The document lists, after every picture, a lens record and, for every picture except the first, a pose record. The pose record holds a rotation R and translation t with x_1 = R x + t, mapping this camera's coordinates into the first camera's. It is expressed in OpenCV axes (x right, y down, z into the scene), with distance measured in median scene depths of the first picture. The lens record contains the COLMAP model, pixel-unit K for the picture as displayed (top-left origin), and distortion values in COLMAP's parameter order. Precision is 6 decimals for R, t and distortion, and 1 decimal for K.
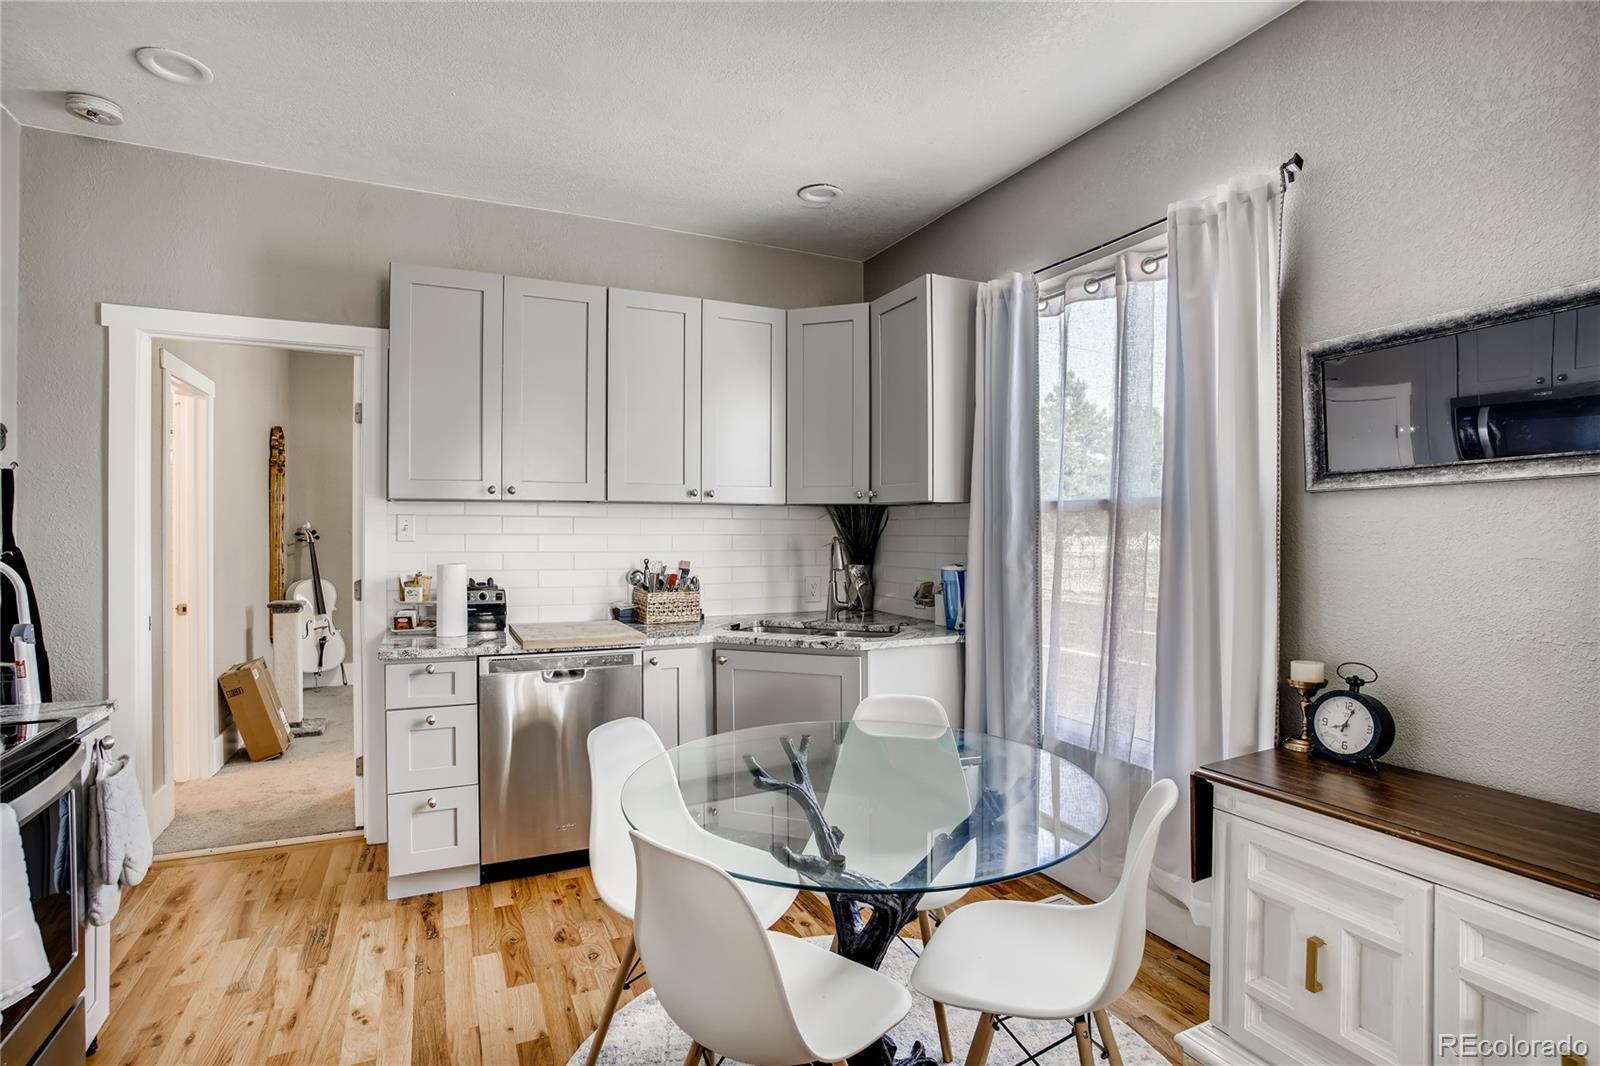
lens RADIAL K [[798.8, 0, 791.1], [0, 798.8, 526.4], [0, 0, 1]] dist [-0.061403, 0.022106]
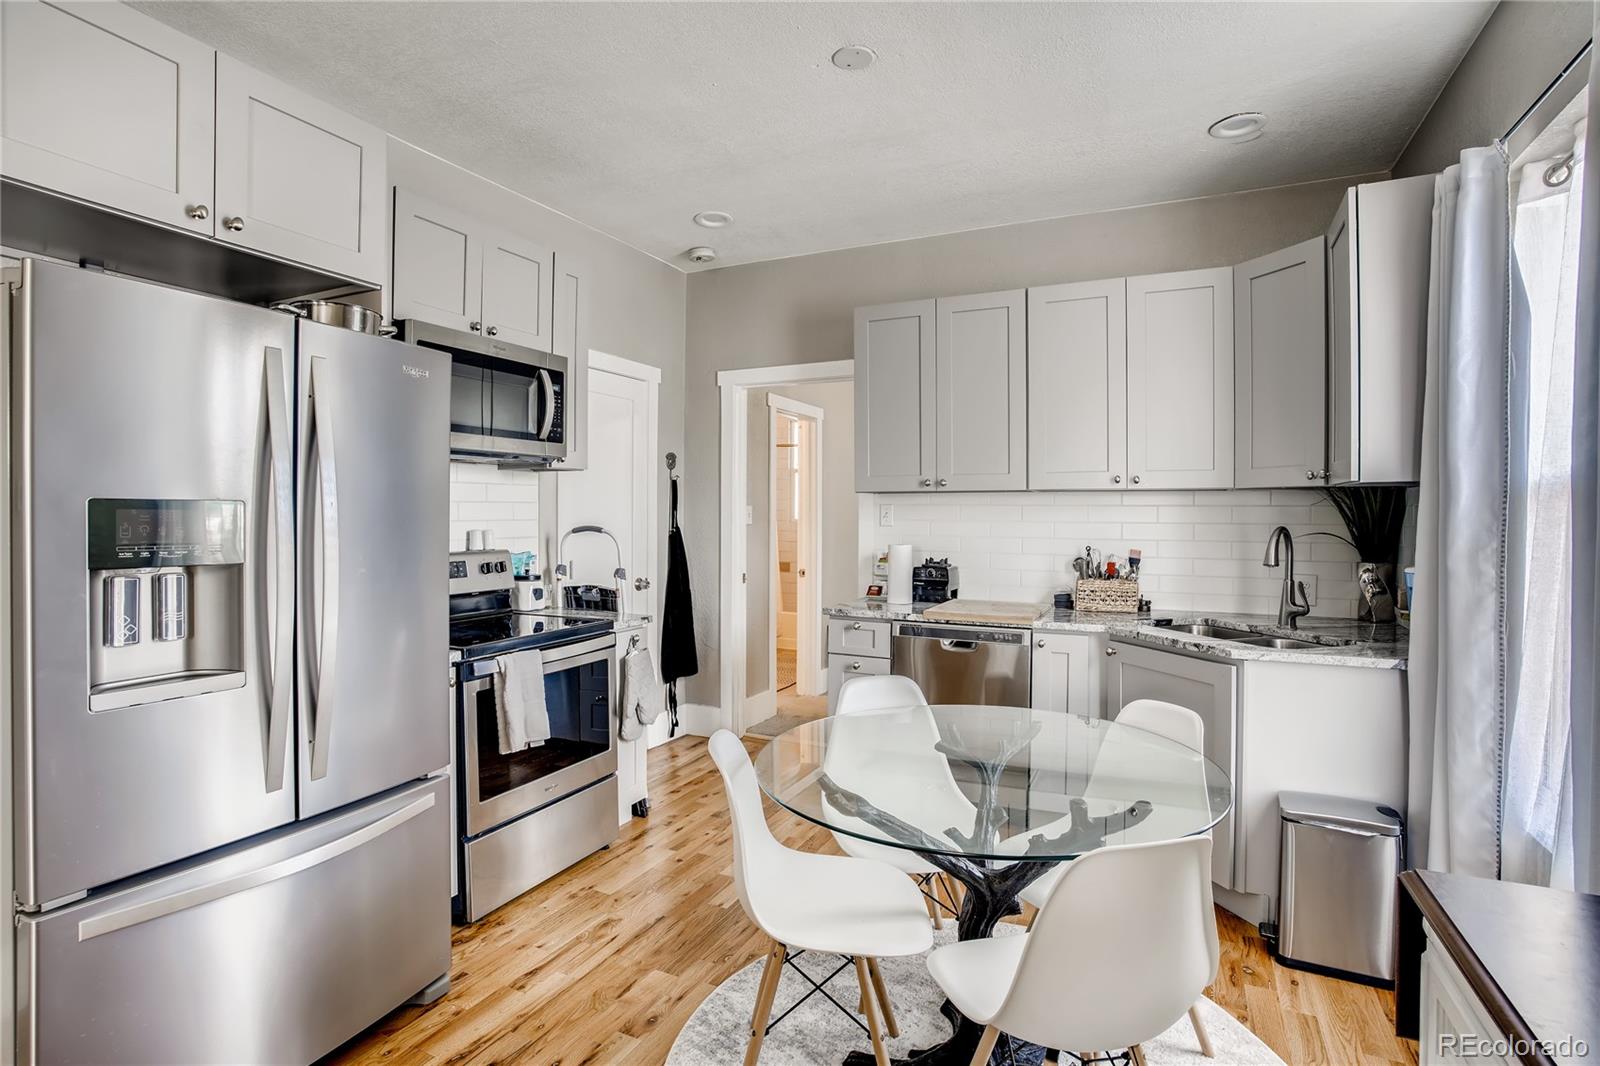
lens RADIAL K [[798.8, 0, 788.9], [0, 798.8, 528.7], [0, 0, 1]] dist [-0.061403, 0.022106]
pose [[0.617846, 0.013239, -0.786187, 0.415501], [-0.000710, 0.999867, 0.016279, 0.002618], [0.786298, -0.009500, 0.617774, 0.097029]]
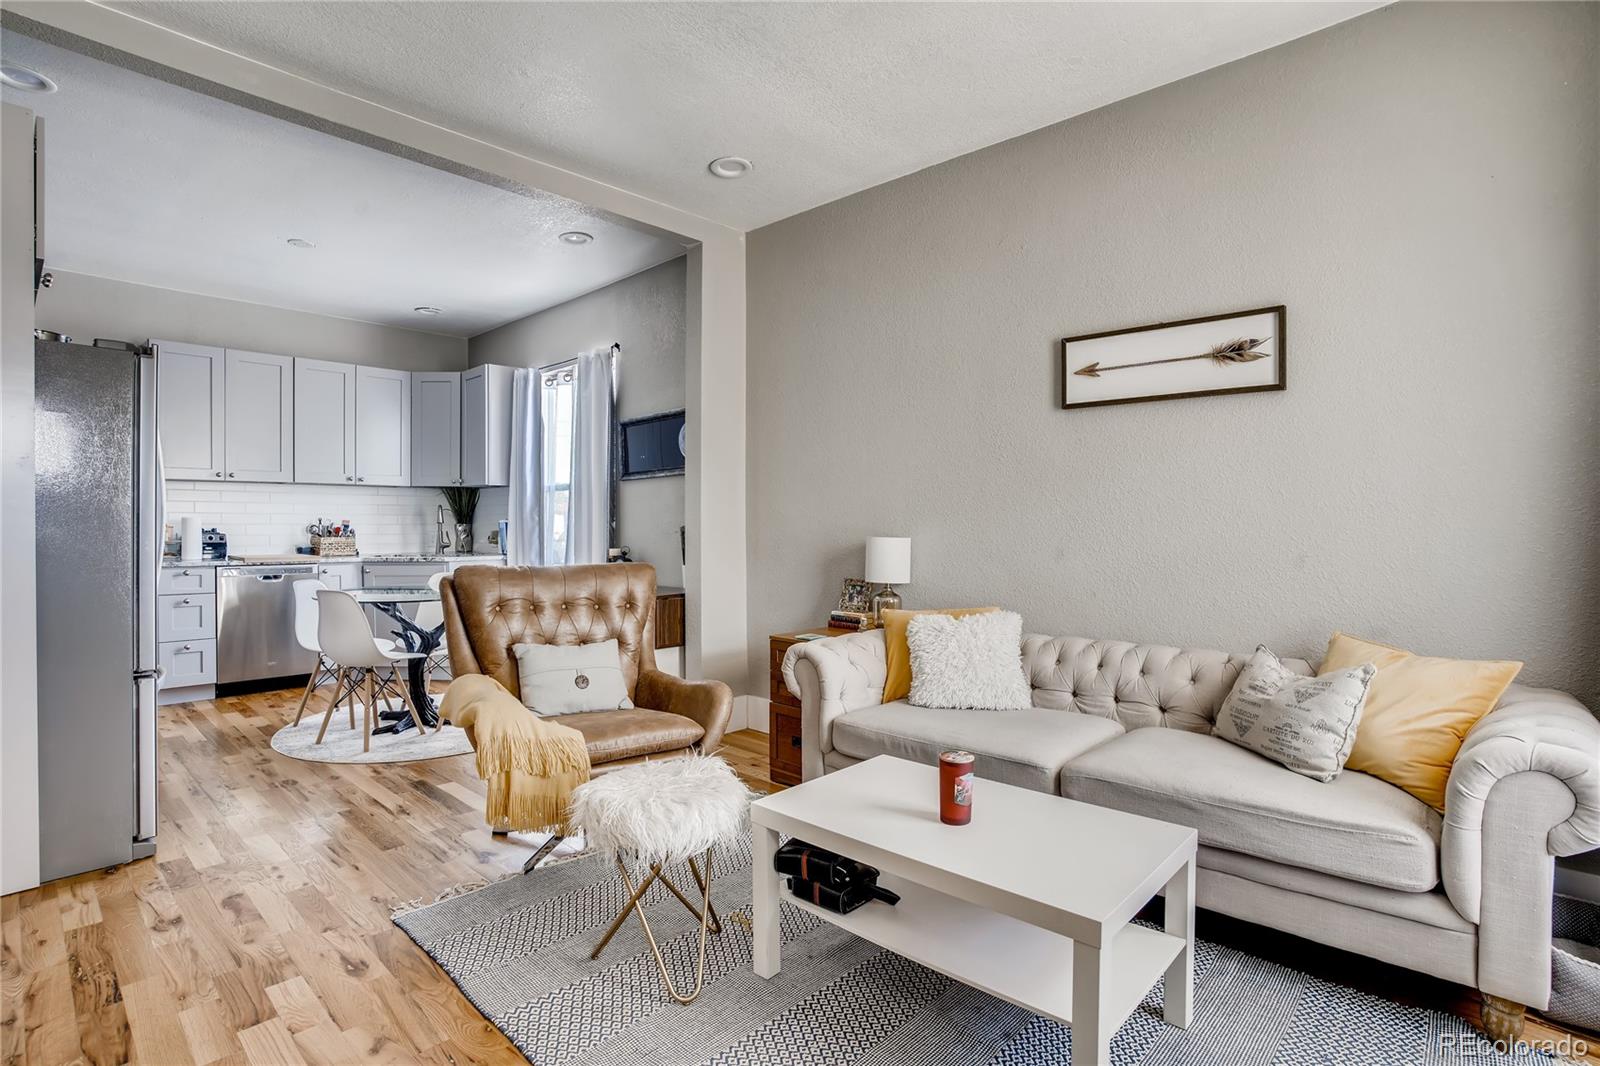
lens RADIAL K [[798.8, 0, 791.6], [0, 798.8, 535.3], [0, 0, 1]] dist [-0.061403, 0.022106]
pose [[0.935264, -0.004930, 0.353917, 0.180301], [-0.001278, 0.999849, 0.017305, 0.053335], [-0.353949, -0.016637, 0.935117, -0.987622]]
